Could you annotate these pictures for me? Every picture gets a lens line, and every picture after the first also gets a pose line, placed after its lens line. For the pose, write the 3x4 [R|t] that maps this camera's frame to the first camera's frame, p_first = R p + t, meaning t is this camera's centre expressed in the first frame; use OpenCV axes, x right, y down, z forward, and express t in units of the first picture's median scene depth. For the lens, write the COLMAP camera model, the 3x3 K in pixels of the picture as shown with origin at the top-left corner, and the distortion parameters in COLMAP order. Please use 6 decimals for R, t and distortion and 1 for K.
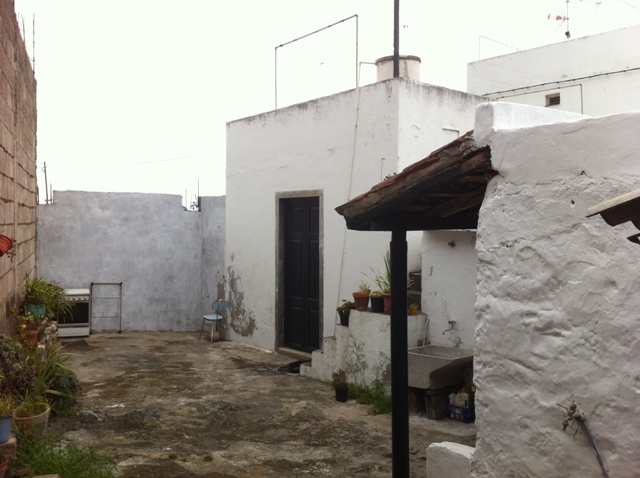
lens RADIAL K [[622.7, 0, 321.5], [0, 622.7, 237.0], [0, 0, 1]] dist [-0.000272, 0.000000]
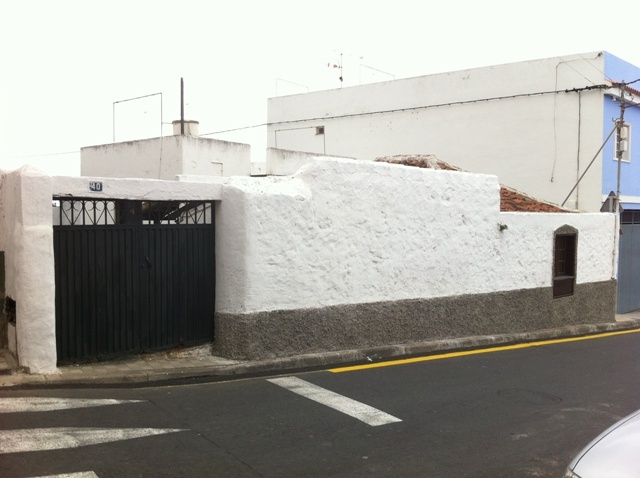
lens RADIAL K [[622.7, 0, 316.8], [0, 622.7, 242.3], [0, 0, 1]] dist [-0.000272, 0.000000]
pose [[0.979075, -0.000658, 0.203499, 0.127194], [-0.005091, 0.999603, 0.027727, -0.000840], [-0.203437, -0.028183, 0.978682, -0.757561]]
